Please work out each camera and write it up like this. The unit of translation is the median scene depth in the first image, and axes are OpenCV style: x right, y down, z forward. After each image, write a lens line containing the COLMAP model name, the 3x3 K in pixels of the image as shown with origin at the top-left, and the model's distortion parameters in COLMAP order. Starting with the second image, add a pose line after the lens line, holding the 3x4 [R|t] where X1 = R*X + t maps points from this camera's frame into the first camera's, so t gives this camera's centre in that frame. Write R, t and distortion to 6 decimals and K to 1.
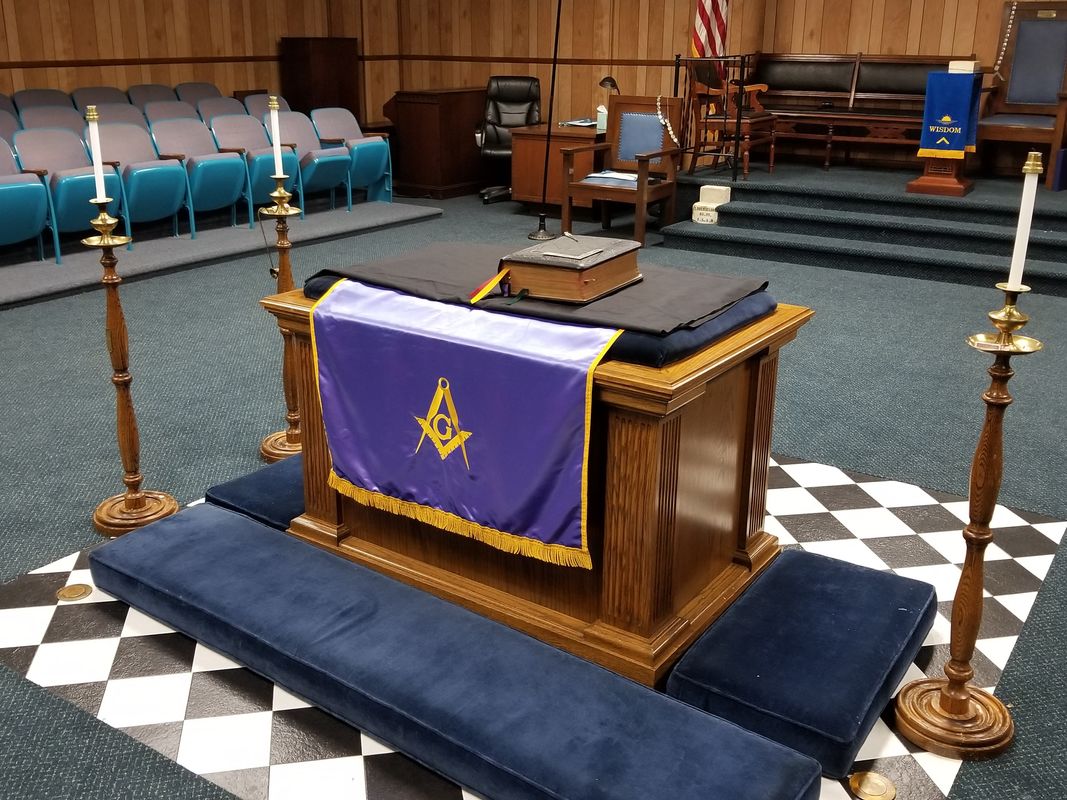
lens RADIAL K [[1050.8, 0, 522.9], [0, 1050.8, 379.3], [0, 0, 1]] dist [0.105734, -0.233049]
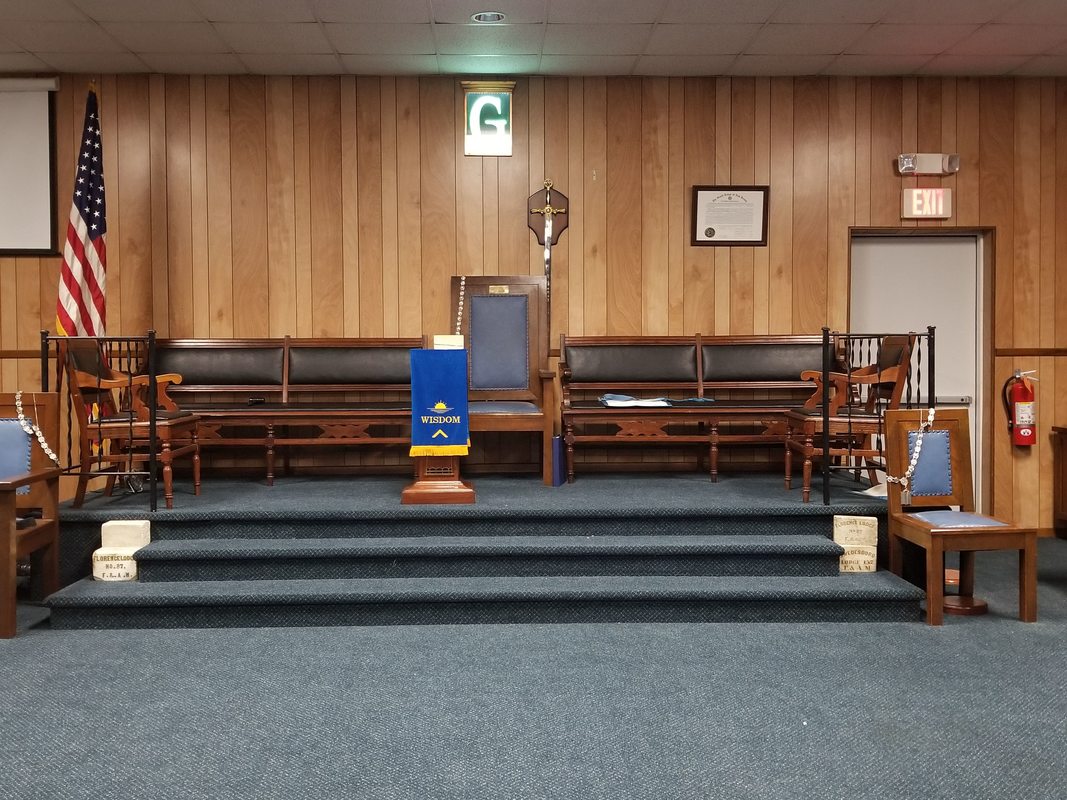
lens RADIAL K [[1050.8, 0, 522.9], [0, 1050.8, 379.3], [0, 0, 1]] dist [0.105734, -0.233049]
pose [[0.811769, -0.021827, 0.583571, 0.001360], [0.190550, 0.954507, -0.229361, -0.076466], [-0.552017, 0.297387, 0.778998, 0.363512]]
